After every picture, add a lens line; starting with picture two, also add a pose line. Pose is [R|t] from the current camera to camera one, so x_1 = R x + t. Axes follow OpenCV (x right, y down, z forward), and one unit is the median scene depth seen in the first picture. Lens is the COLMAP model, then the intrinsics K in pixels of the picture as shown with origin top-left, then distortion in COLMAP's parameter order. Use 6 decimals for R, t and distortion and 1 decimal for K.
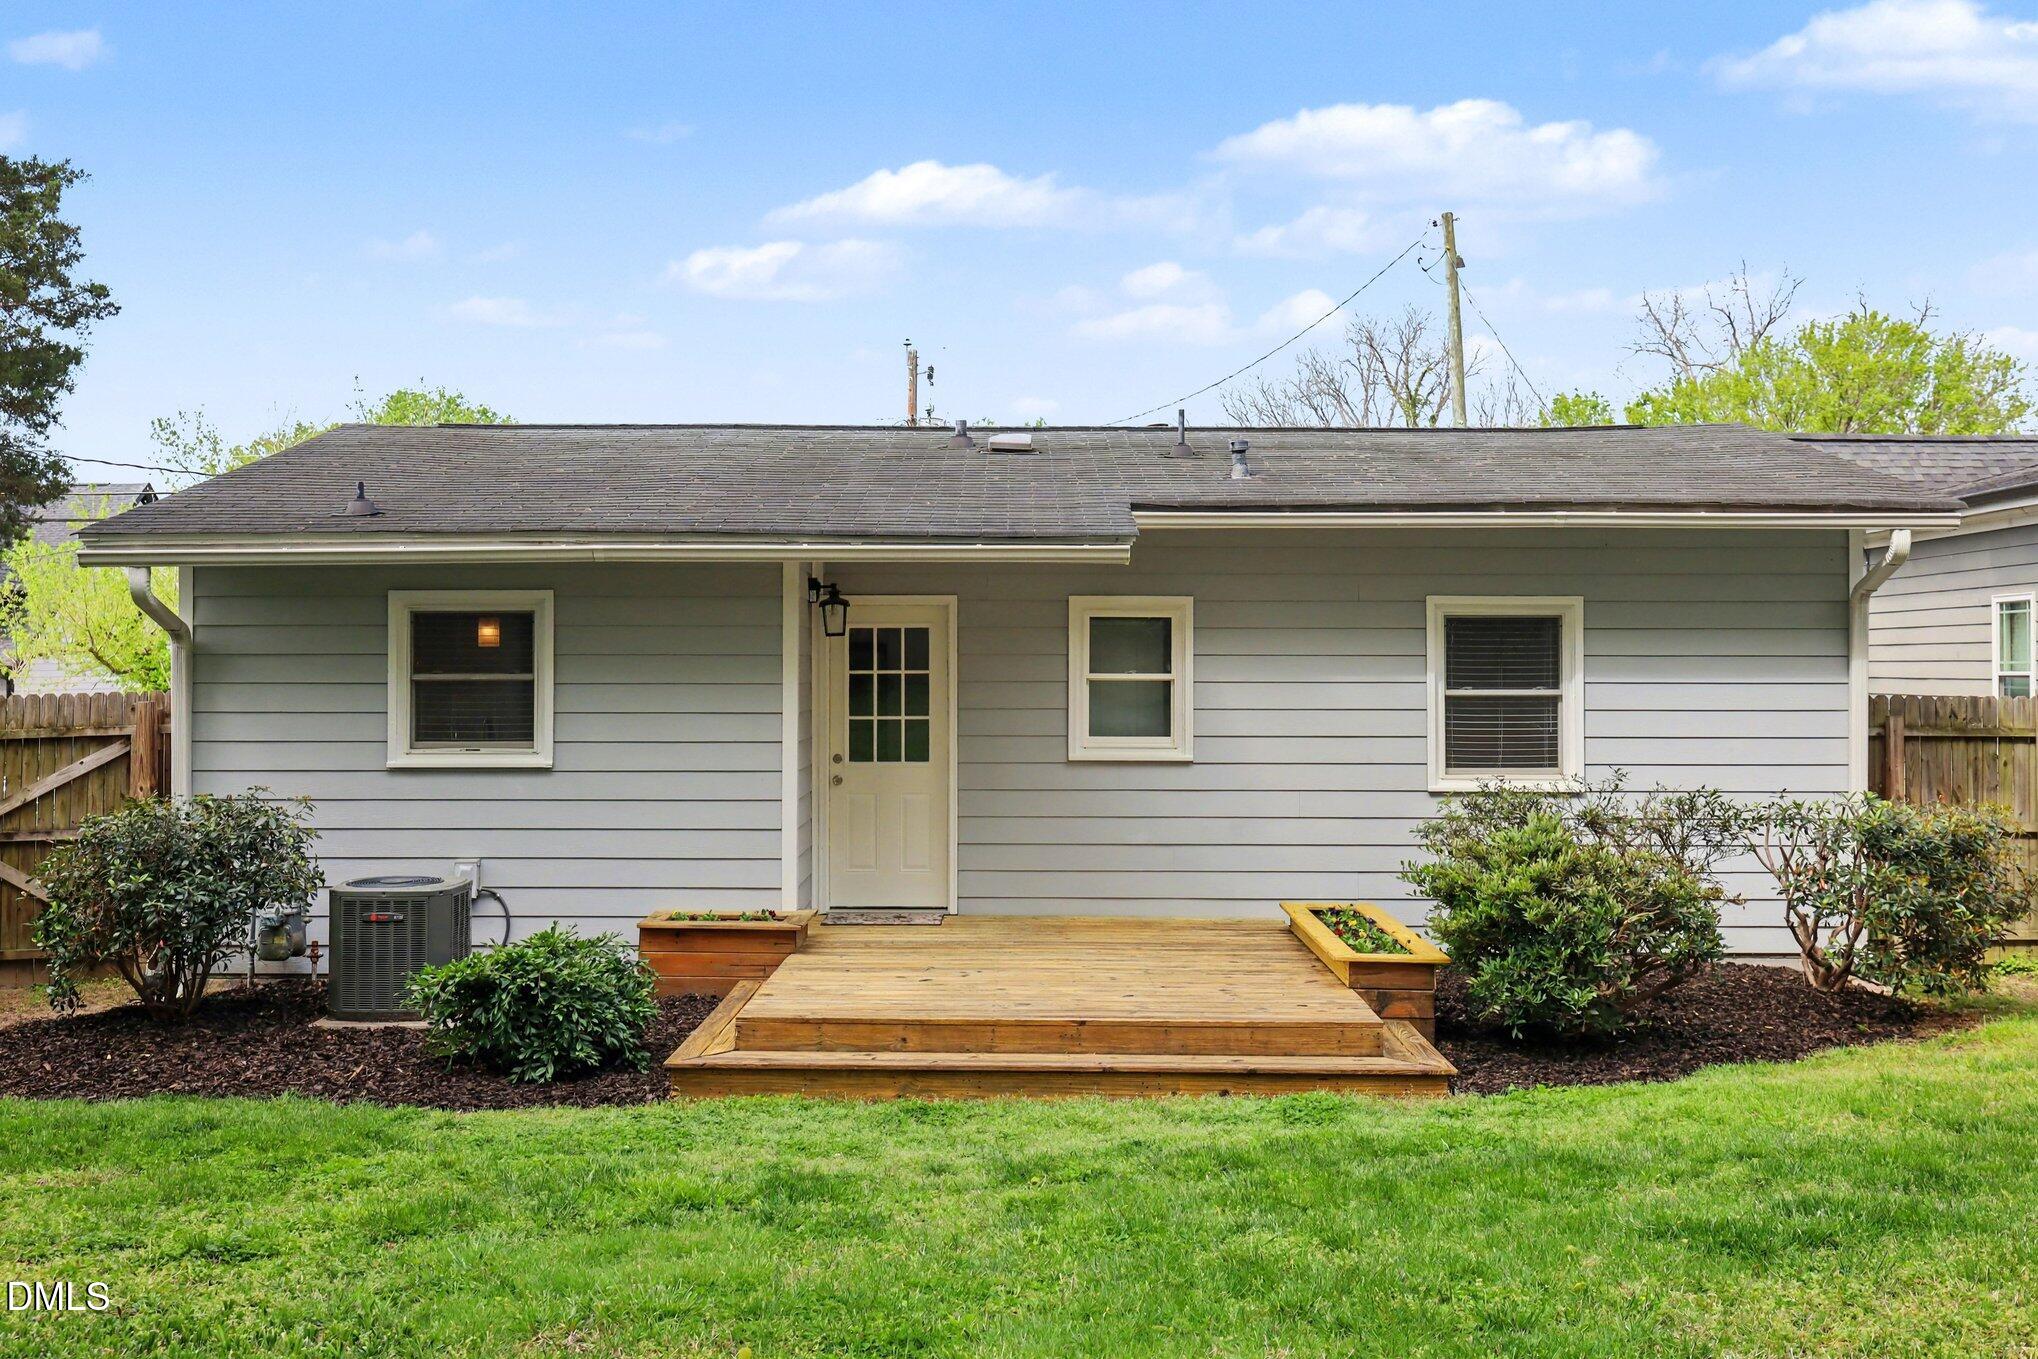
lens RADIAL K [[2060.7, 0, 994.6], [0, 2060.7, 675.1], [0, 0, 1]] dist [0.006549, 0.003372]
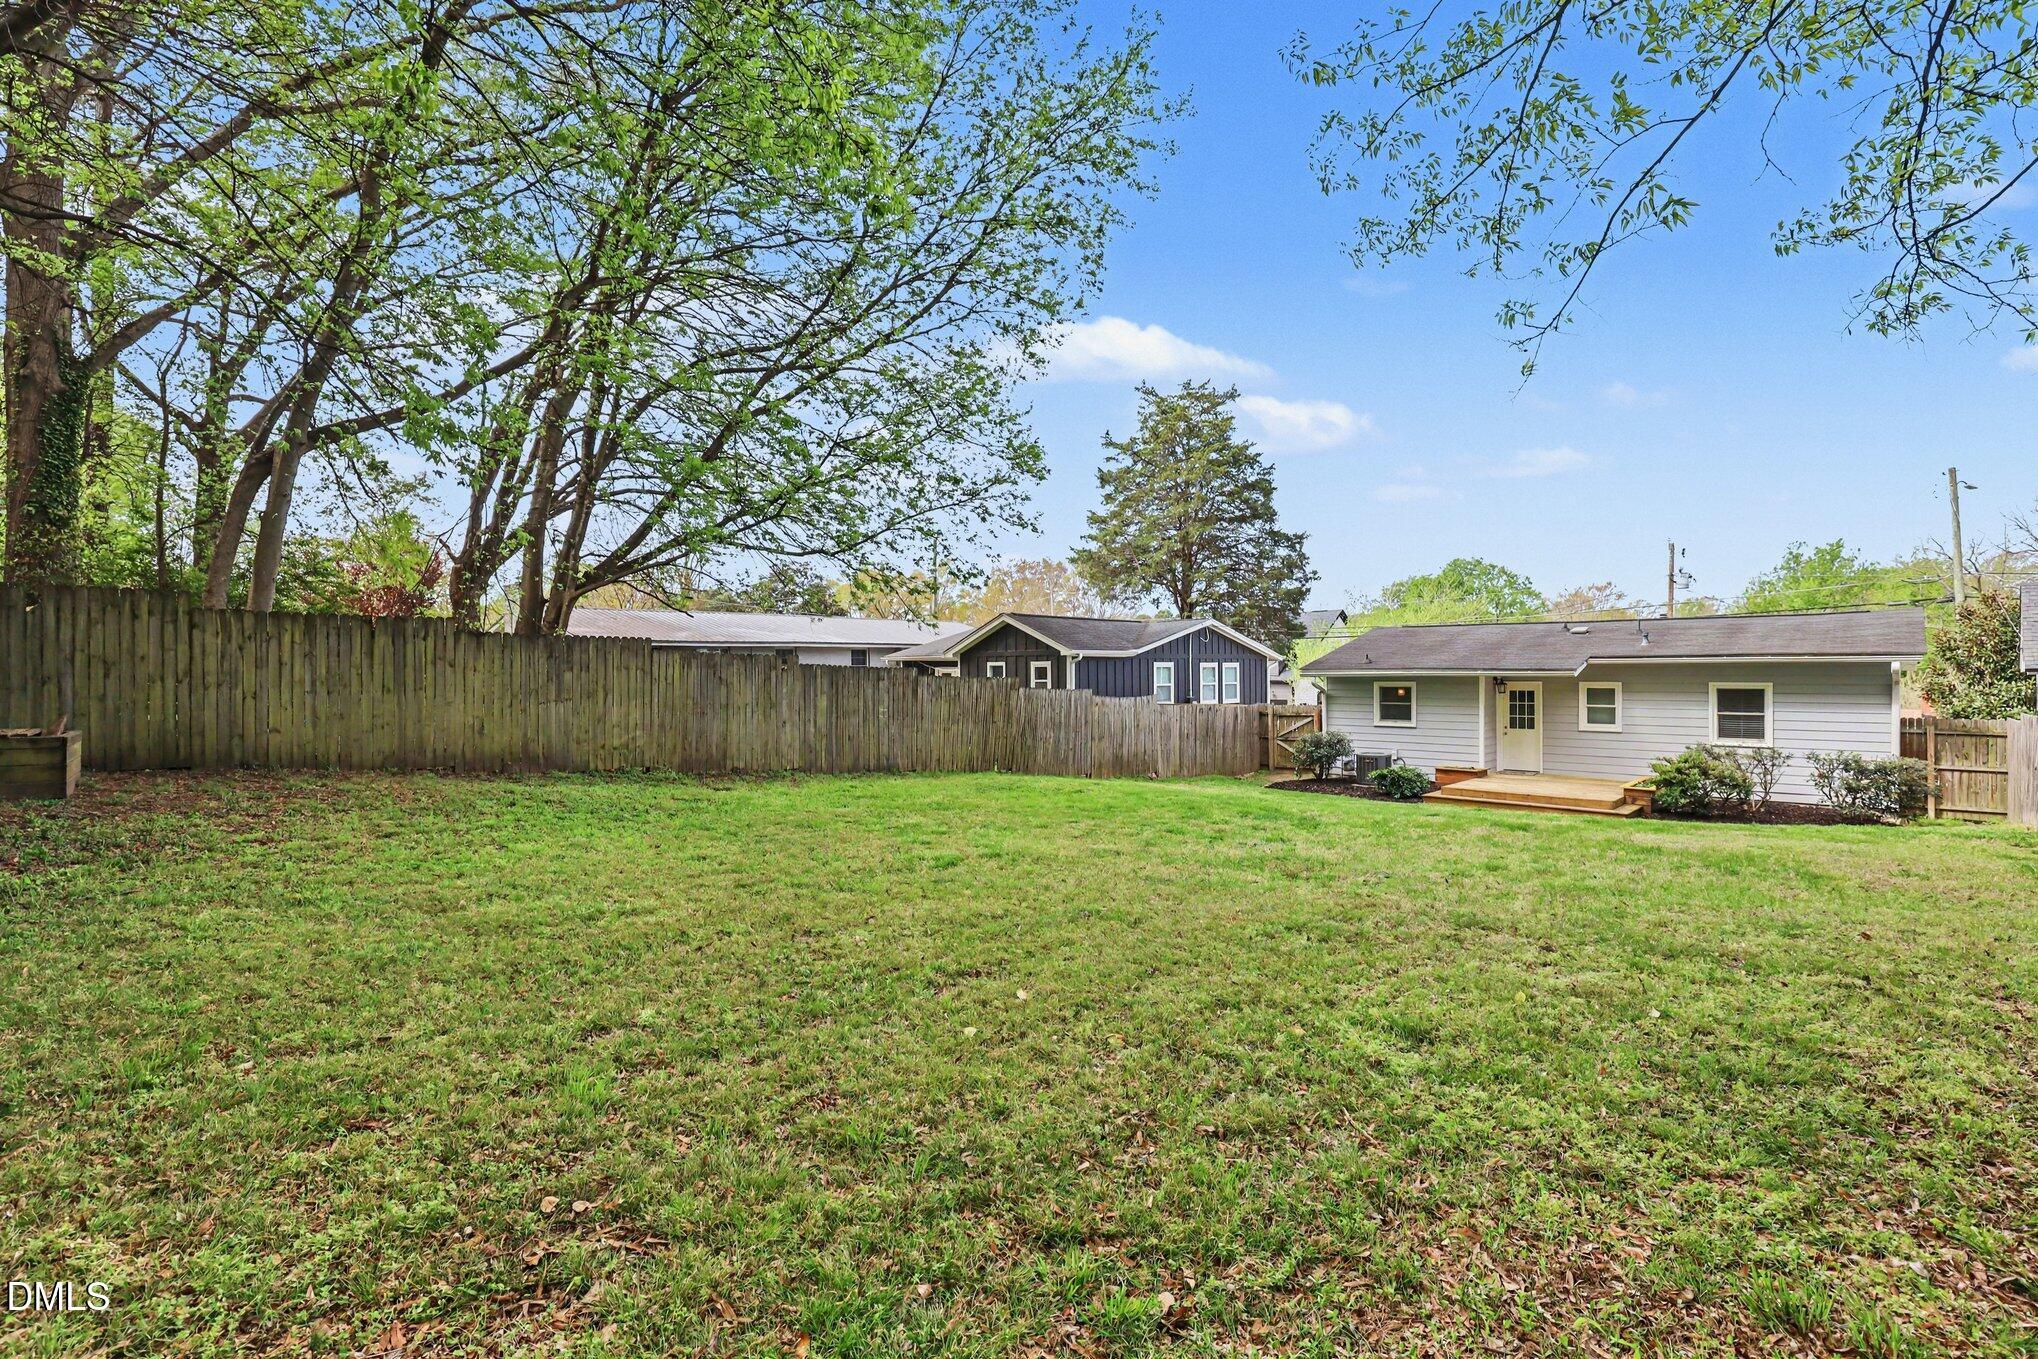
lens RADIAL K [[939.4, 0, 1019.0], [0, 939.4, 679.5], [0, 0, 1]] dist [0.001055, 0.000194]
pose [[0.746196, 0.003086, -0.665719, 0.388437], [-0.000272, 0.999991, 0.004330, -0.050240], [0.665726, -0.003050, 0.746190, -0.788408]]
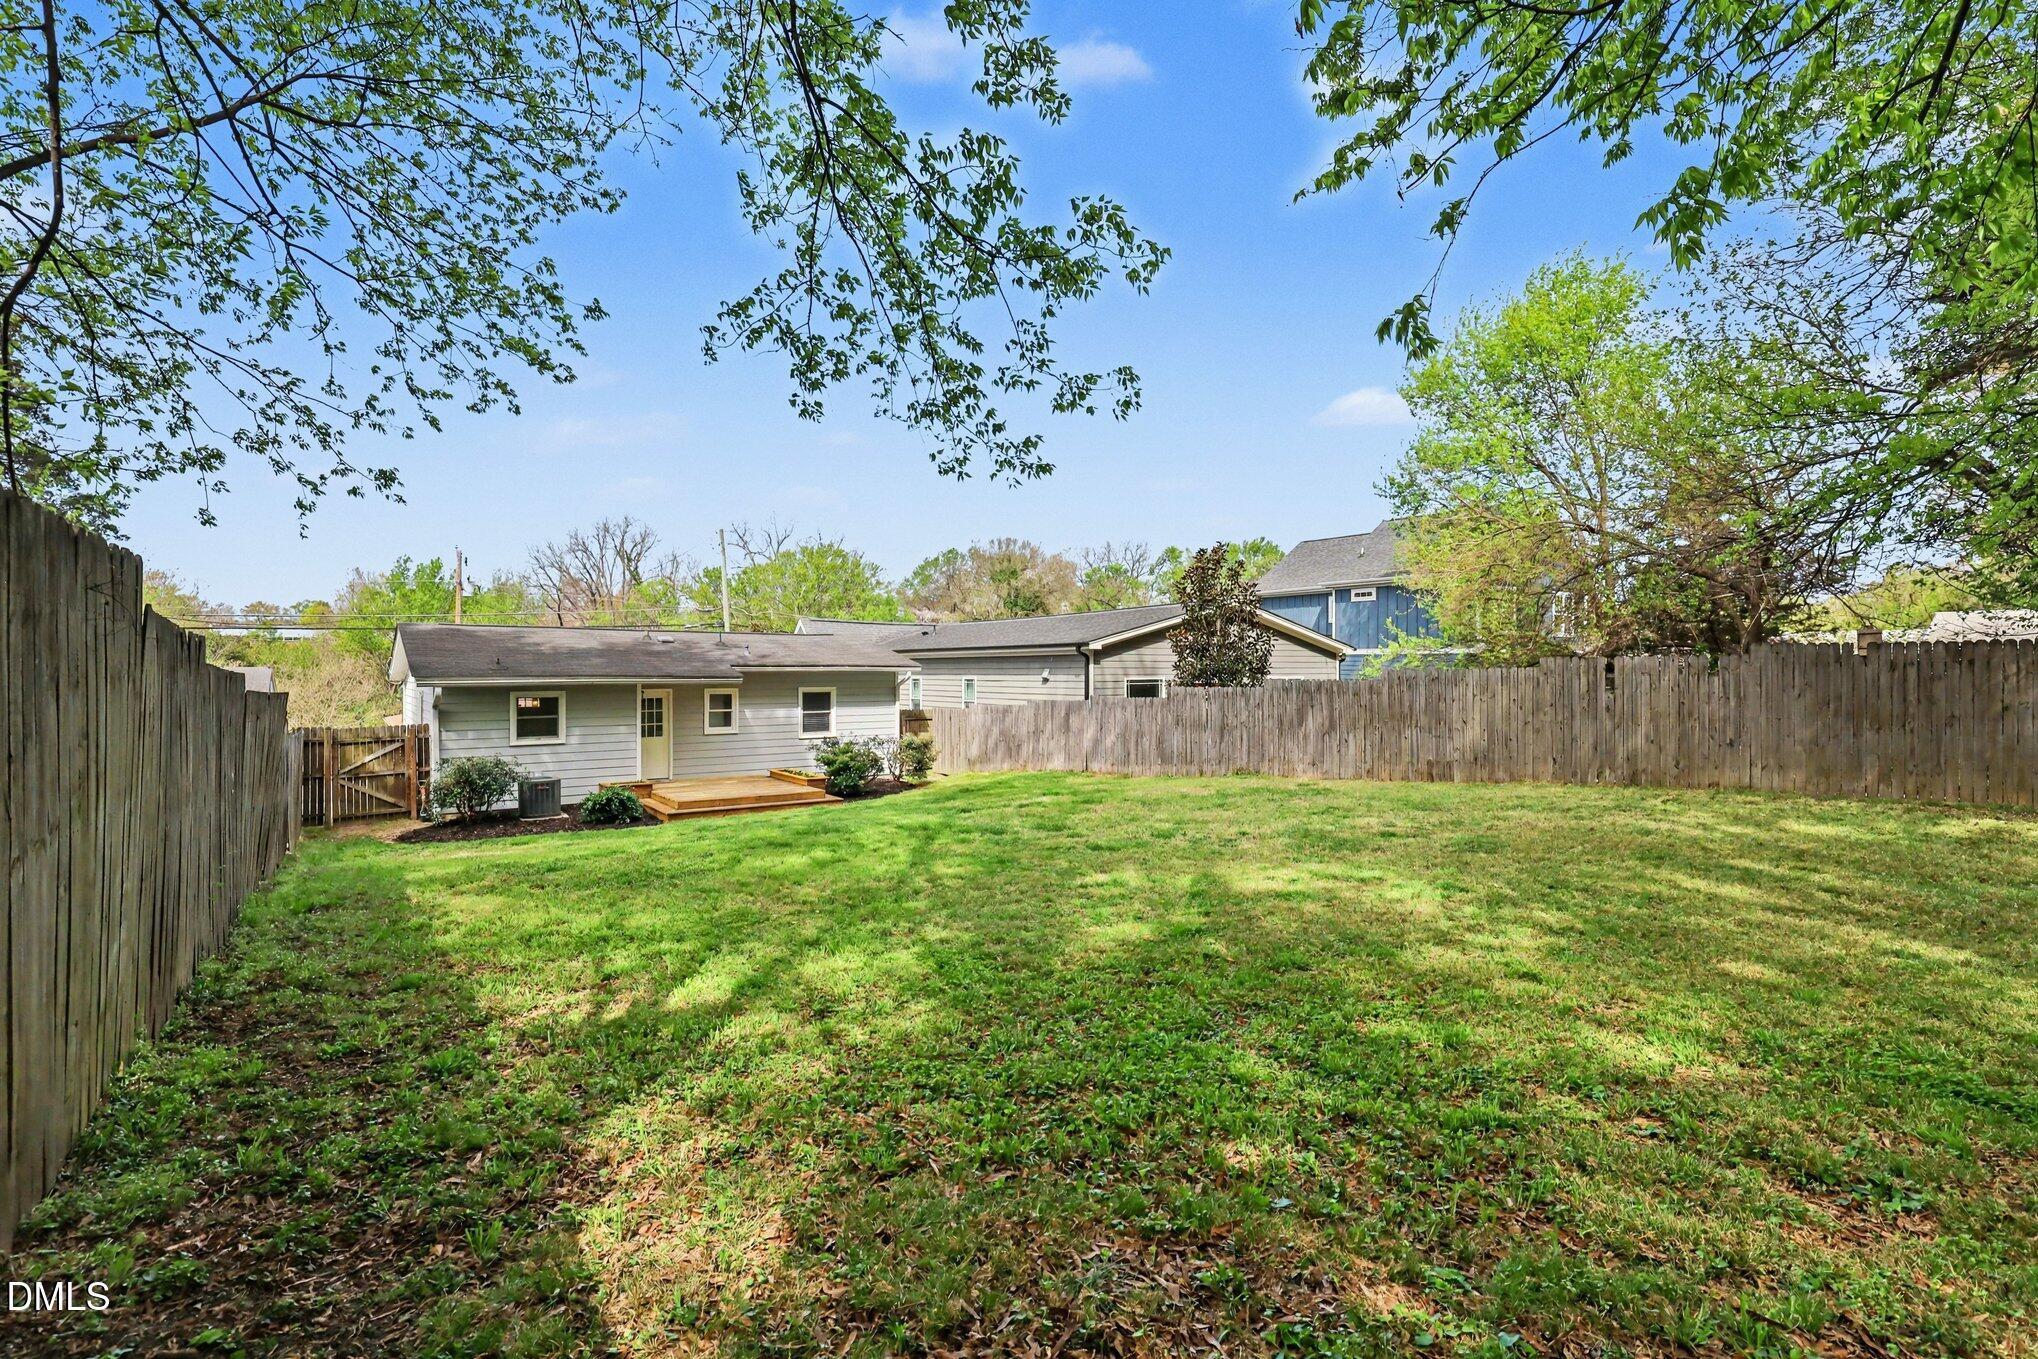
lens RADIAL K [[931.6, 0, 1024.5], [0, 931.6, 666.6], [0, 0, 1]] dist [-0.001540, -0.000254]
pose [[0.807905, -0.000008, 0.589313, -0.489490], [0.006170, 0.999945, -0.008445, -0.062179], [-0.589281, 0.010459, 0.807861, -0.677120]]
